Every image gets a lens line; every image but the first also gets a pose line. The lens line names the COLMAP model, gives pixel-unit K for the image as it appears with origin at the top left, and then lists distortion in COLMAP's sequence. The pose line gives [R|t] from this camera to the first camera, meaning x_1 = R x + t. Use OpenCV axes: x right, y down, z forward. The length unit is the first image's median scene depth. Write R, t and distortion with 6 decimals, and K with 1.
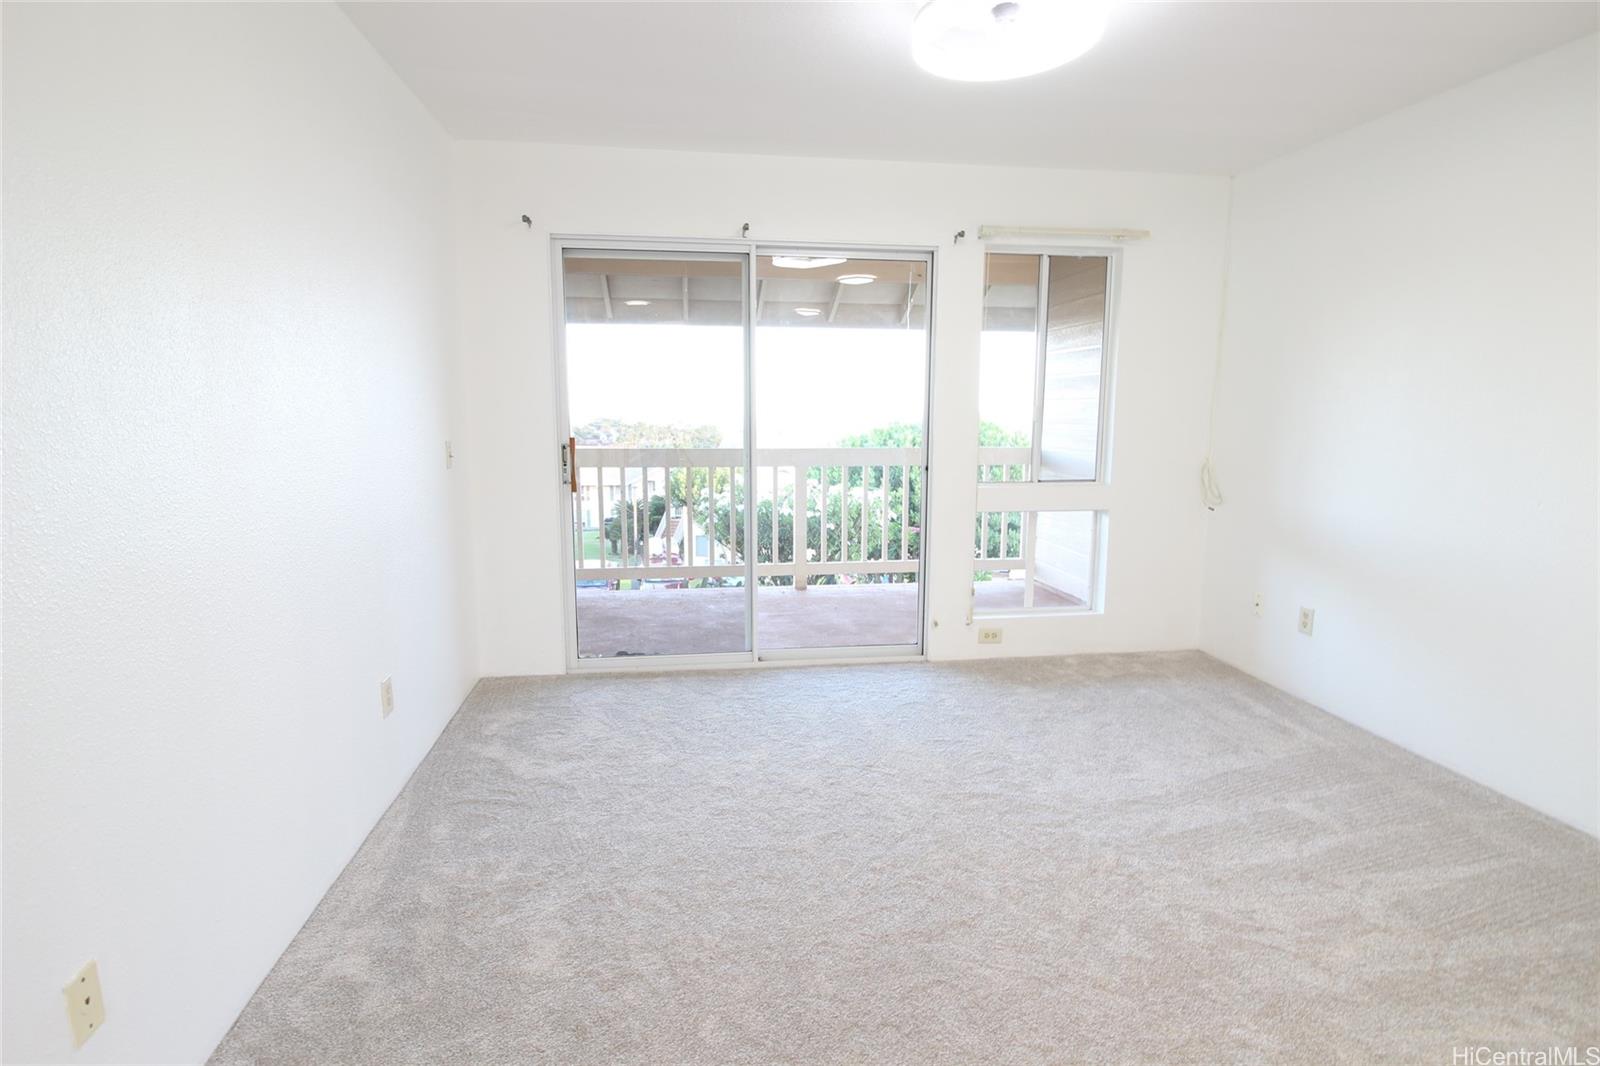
lens RADIAL K [[853.8, 0, 792.0], [0, 853.8, 539.9], [0, 0, 1]] dist [0.007823, -0.015076]
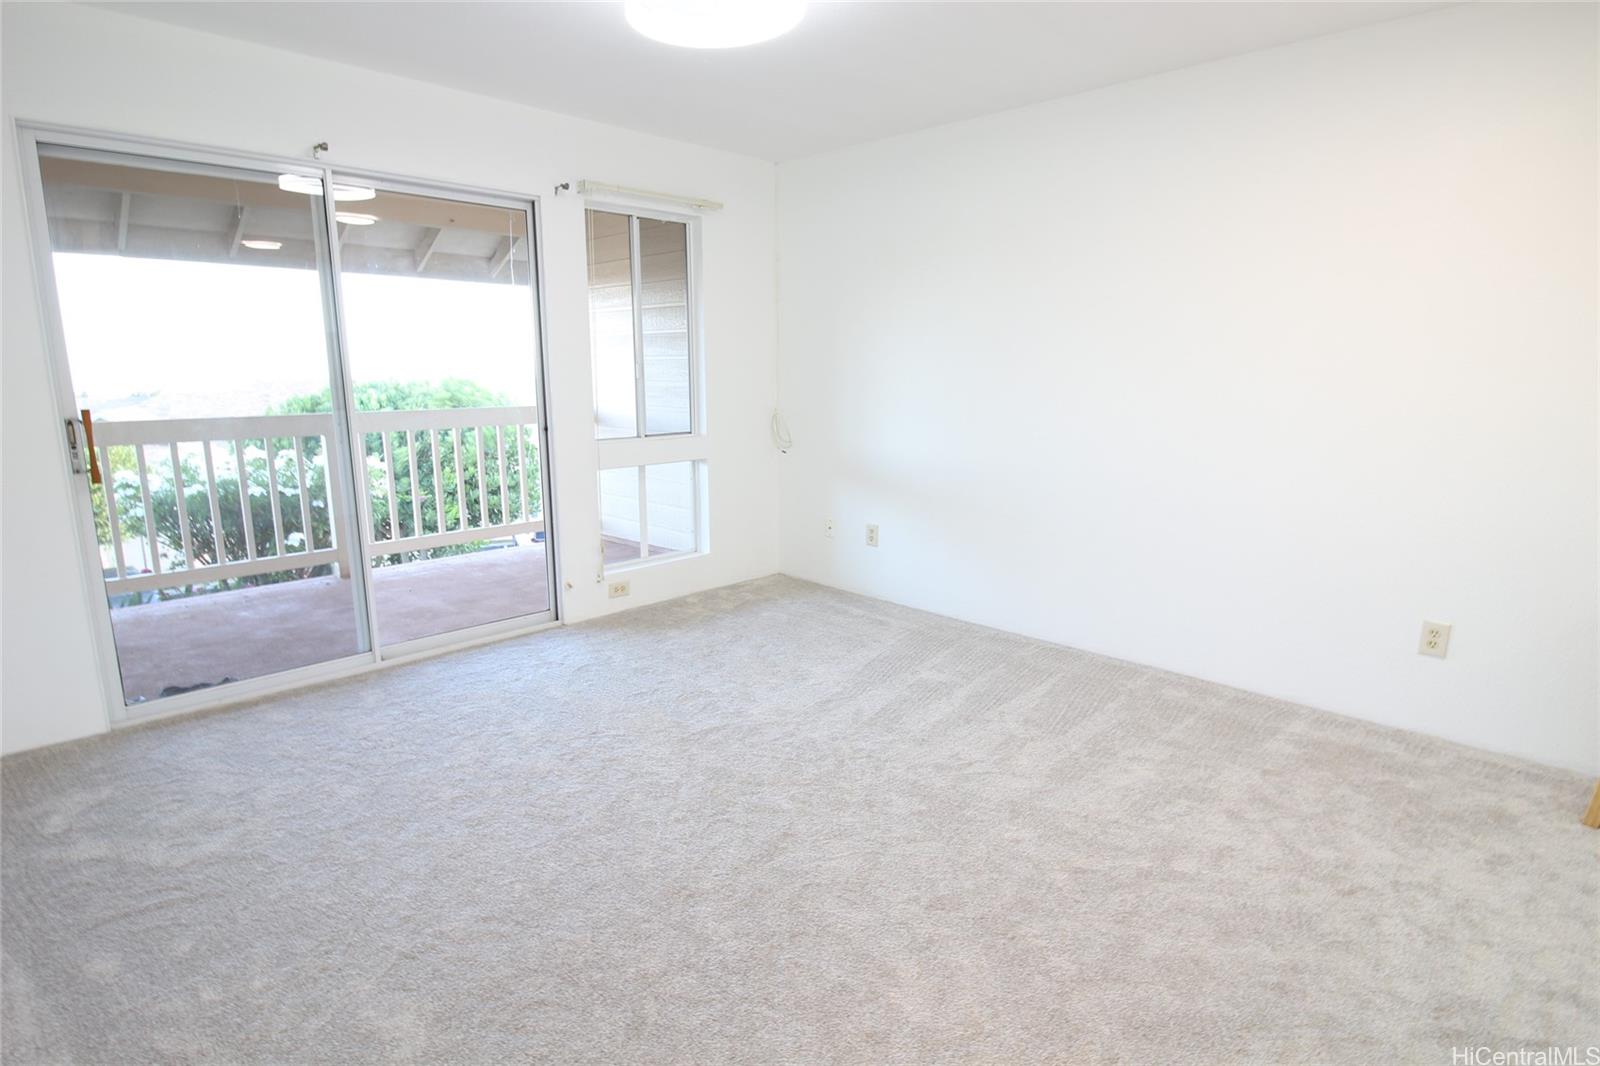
lens RADIAL K [[849.2, 0, 804.6], [0, 849.2, 533.6], [0, 0, 1]] dist [0.004577, -0.013659]
pose [[0.794186, -0.121054, 0.595495, -0.211731], [0.095096, 0.992642, 0.074961, -0.010413], [-0.600187, -0.002904, 0.799854, 0.057447]]
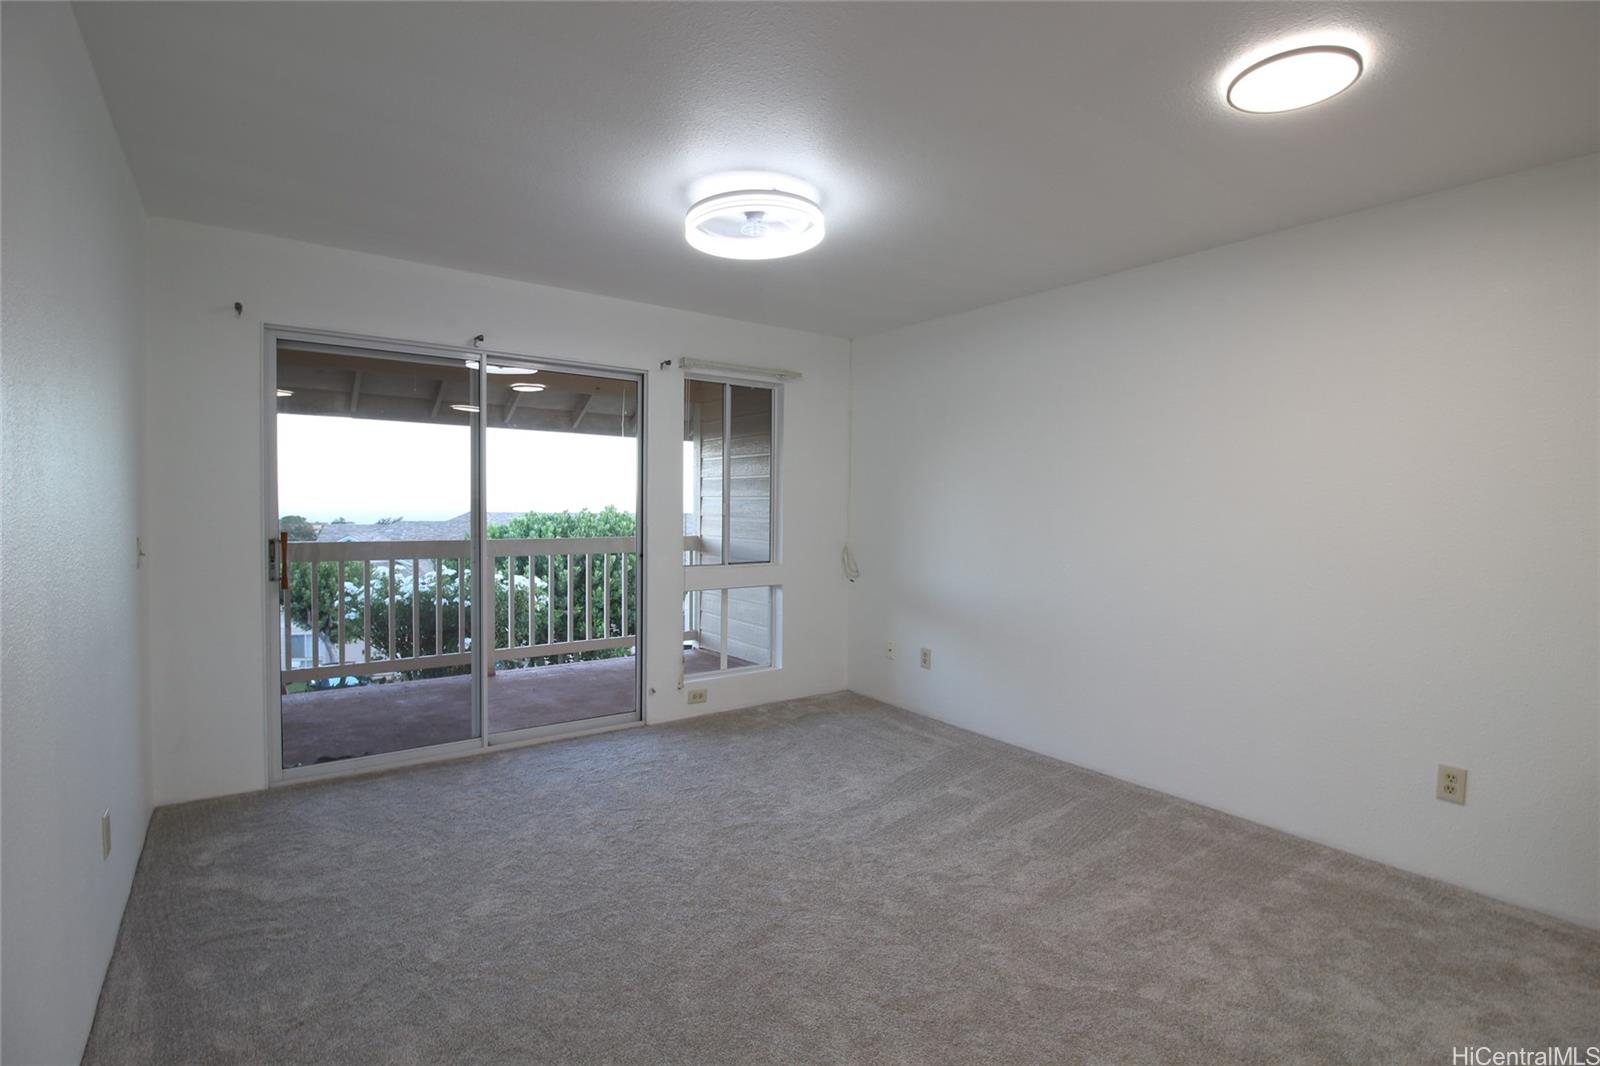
lens RADIAL K [[771.4, 0, 807.8], [0, 771.4, 529.9], [0, 0, 1]] dist [0.003439, -0.015210]
pose [[0.880341, -0.008536, 0.474265, -0.149952], [0.063566, 0.992943, -0.100122, 0.001043], [-0.470063, 0.118289, 0.874670, -0.026237]]
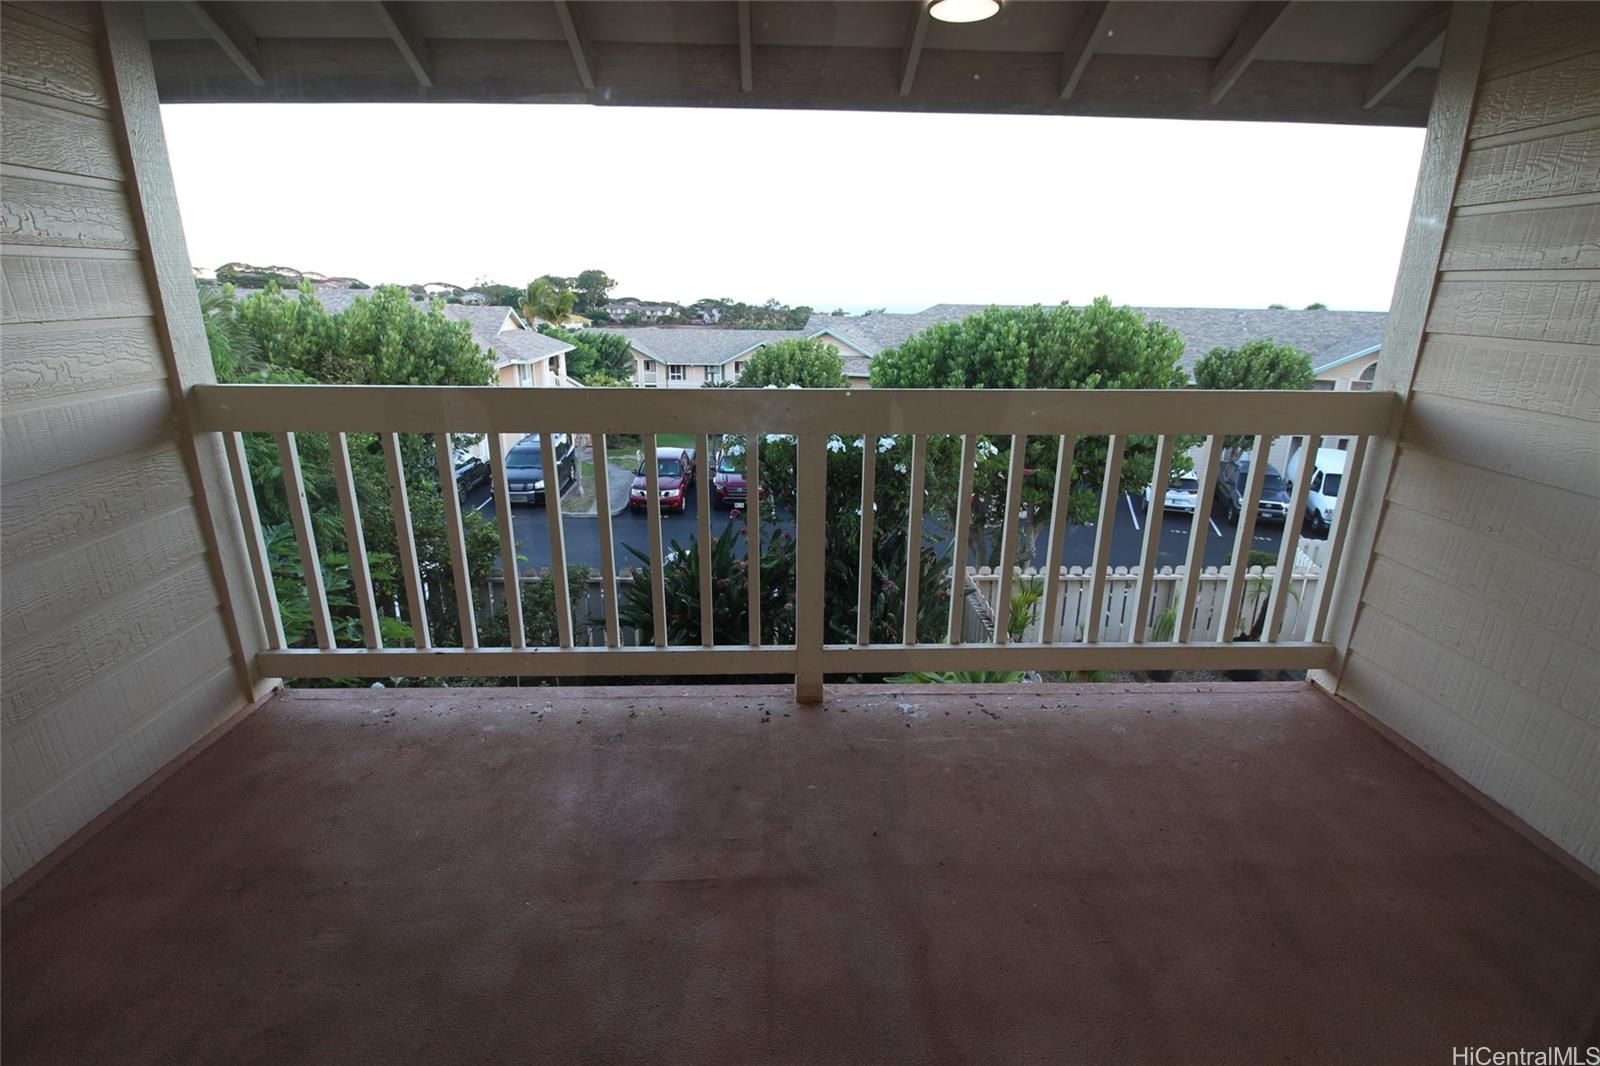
lens RADIAL K [[766.2, 0, 800.0], [0, 766.2, 533.0], [0, 0, 1]] dist [0.000310, 0.000030]
pose [[0.994509, 0.036509, -0.098080, 0.068531], [-0.021062, 0.987825, 0.154137, -0.153861], [0.102513, -0.151225, 0.983169, 0.997727]]
